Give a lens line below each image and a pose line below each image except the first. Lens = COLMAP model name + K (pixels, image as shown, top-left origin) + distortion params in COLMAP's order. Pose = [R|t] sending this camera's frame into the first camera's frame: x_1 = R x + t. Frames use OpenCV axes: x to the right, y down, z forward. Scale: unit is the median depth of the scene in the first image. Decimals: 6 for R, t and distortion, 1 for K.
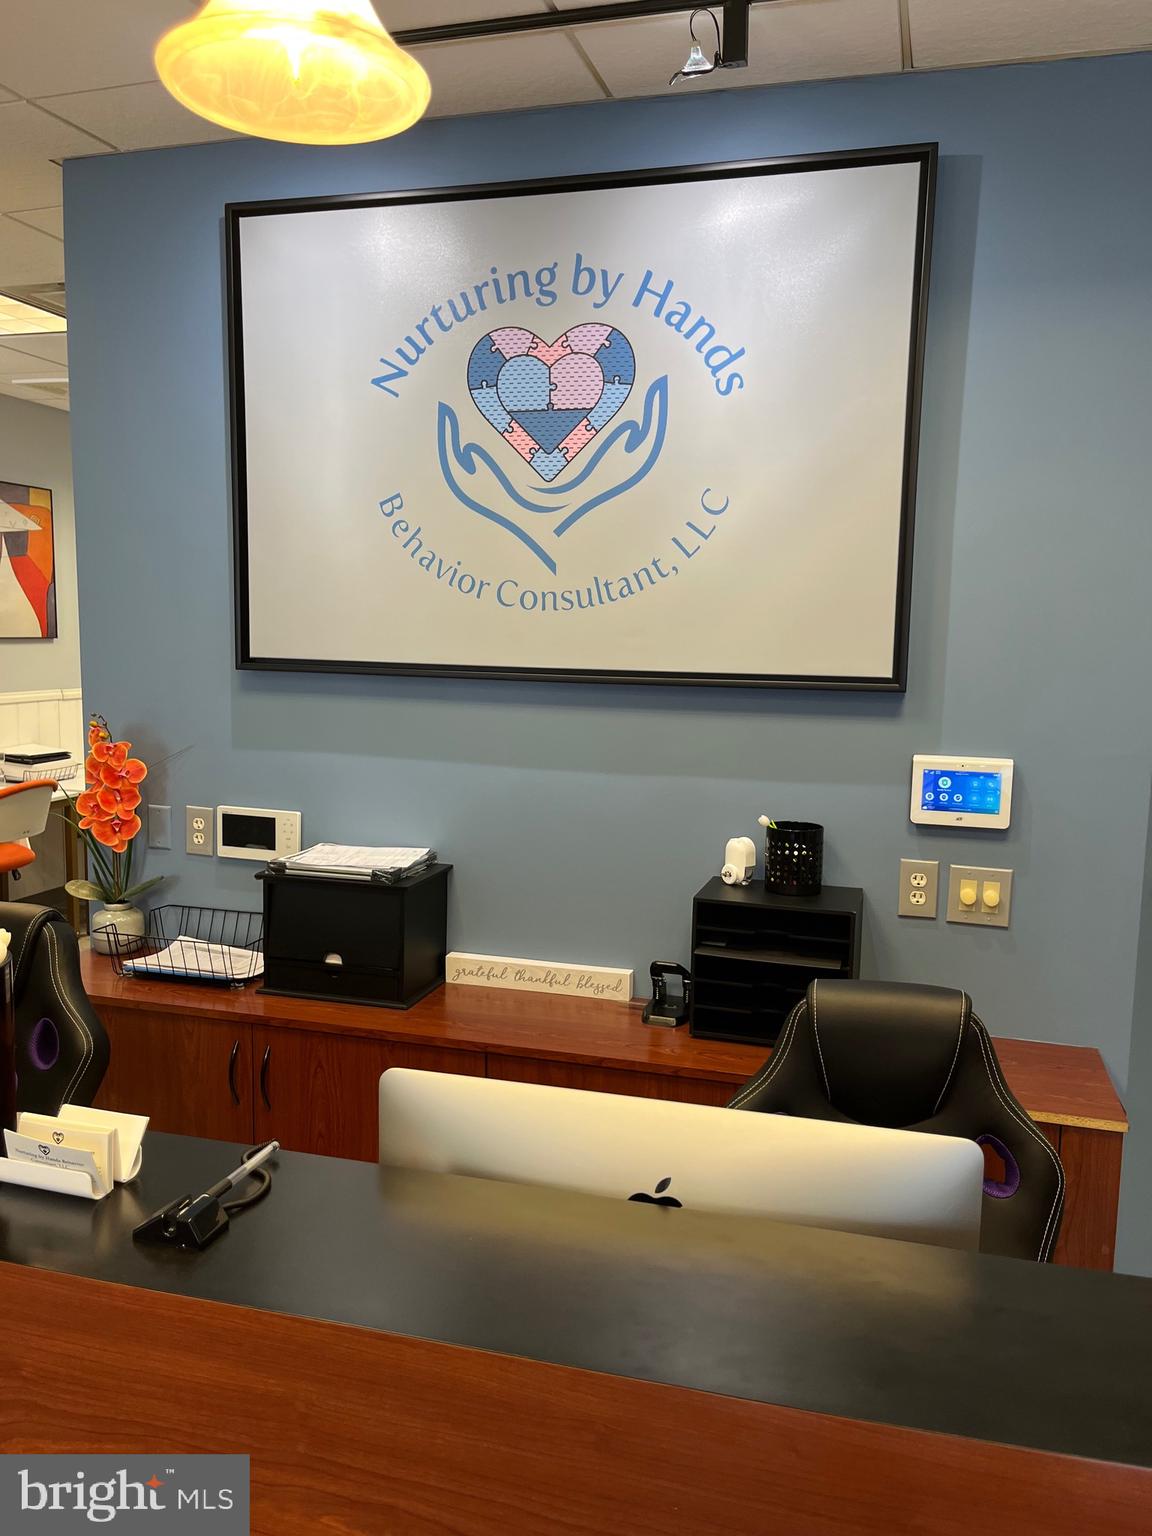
lens RADIAL K [[1184.0, 0, 585.7], [0, 1184.0, 767.3], [0, 0, 1]] dist [-0.001184, 0.019736]
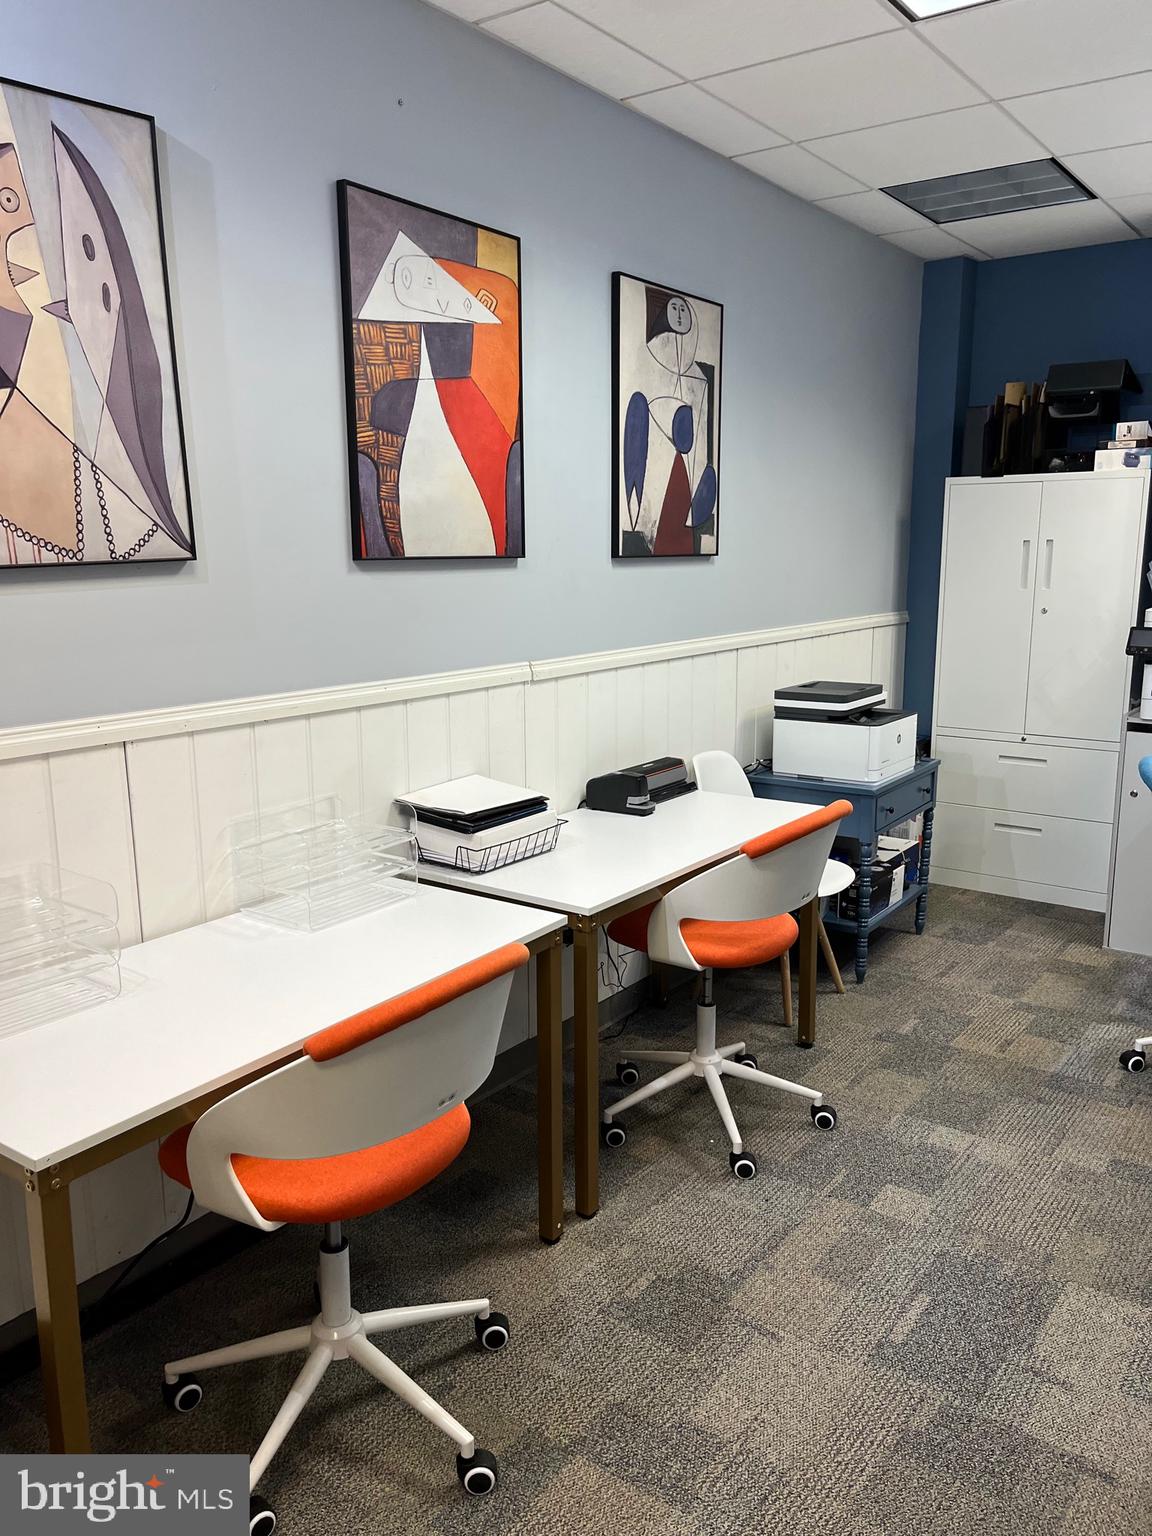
lens RADIAL K [[1184.0, 0, 577.1], [0, 1184.0, 770.7], [0, 0, 1]] dist [-0.001184, 0.019736]
pose [[0.936992, 0.048266, -0.346002, -0.262003], [-0.022501, 0.996692, 0.078101, -0.061913], [0.348626, -0.065394, 0.934978, 0.566038]]
